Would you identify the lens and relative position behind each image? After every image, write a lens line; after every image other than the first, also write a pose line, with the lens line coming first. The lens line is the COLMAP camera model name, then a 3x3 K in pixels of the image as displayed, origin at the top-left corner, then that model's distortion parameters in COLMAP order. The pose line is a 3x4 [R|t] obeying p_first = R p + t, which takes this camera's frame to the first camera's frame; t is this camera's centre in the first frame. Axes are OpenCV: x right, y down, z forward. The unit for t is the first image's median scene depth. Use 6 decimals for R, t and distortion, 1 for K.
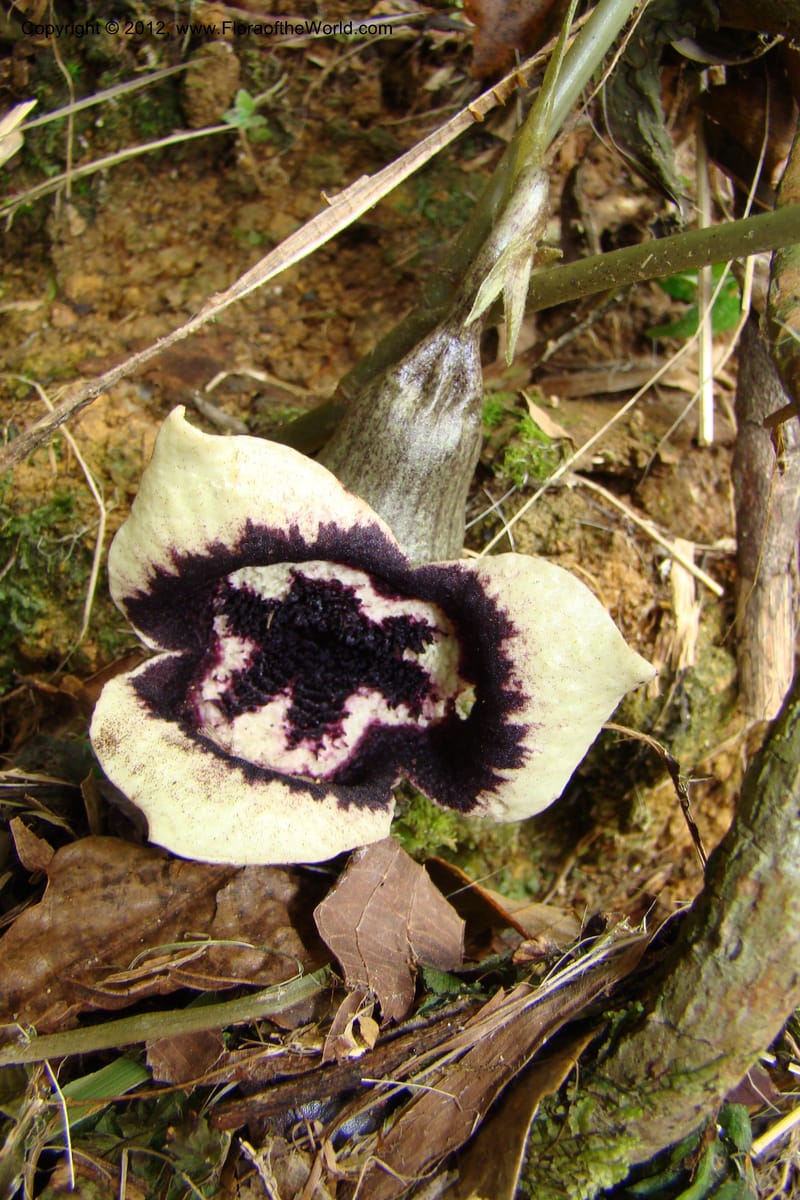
lens RADIAL K [[1100.3, 0, 400.0], [0, 1100.3, 600.0], [0, 0, 1]] dist [-0.179932, 0.098609]
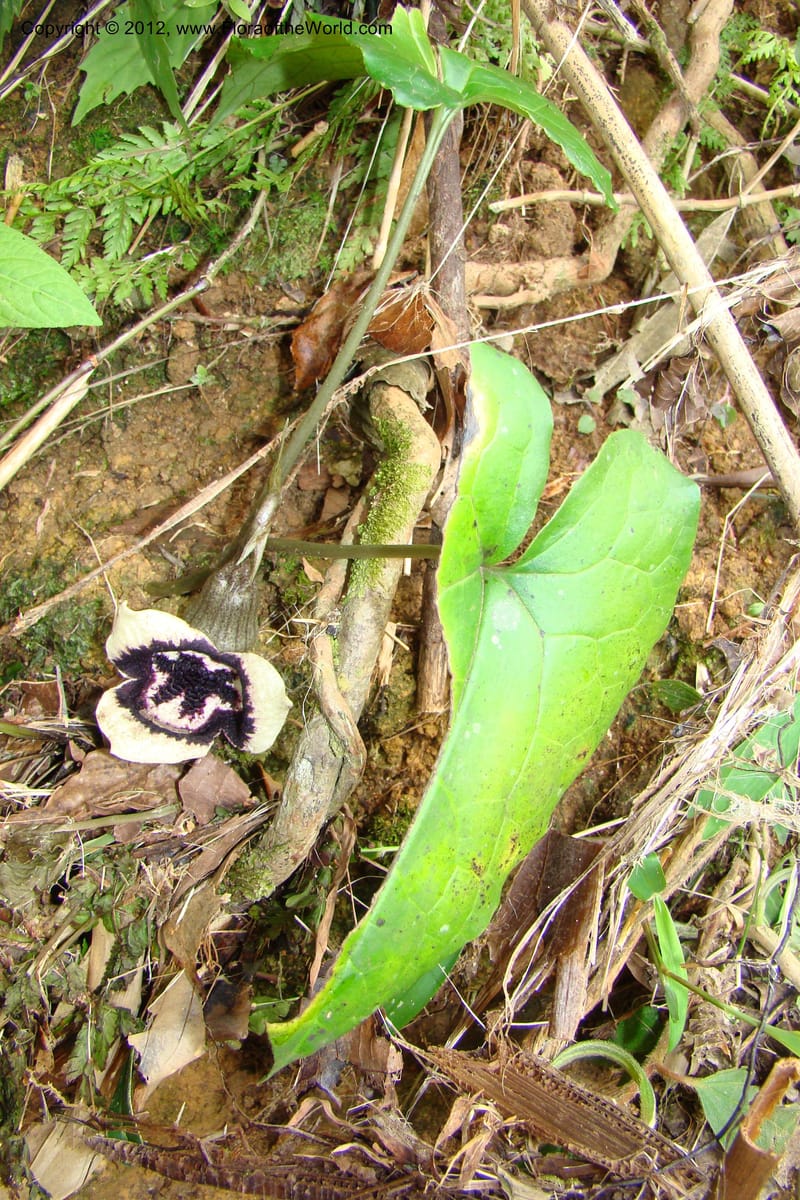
lens RADIAL K [[1100.3, 0, 400.0], [0, 1100.3, 600.0], [0, 0, 1]] dist [-0.179932, 0.098609]
pose [[0.993450, 0.043758, -0.105556, 0.663787], [-0.034752, 0.995715, 0.085699, -0.371619], [0.108854, -0.081469, 0.990714, -1.420228]]
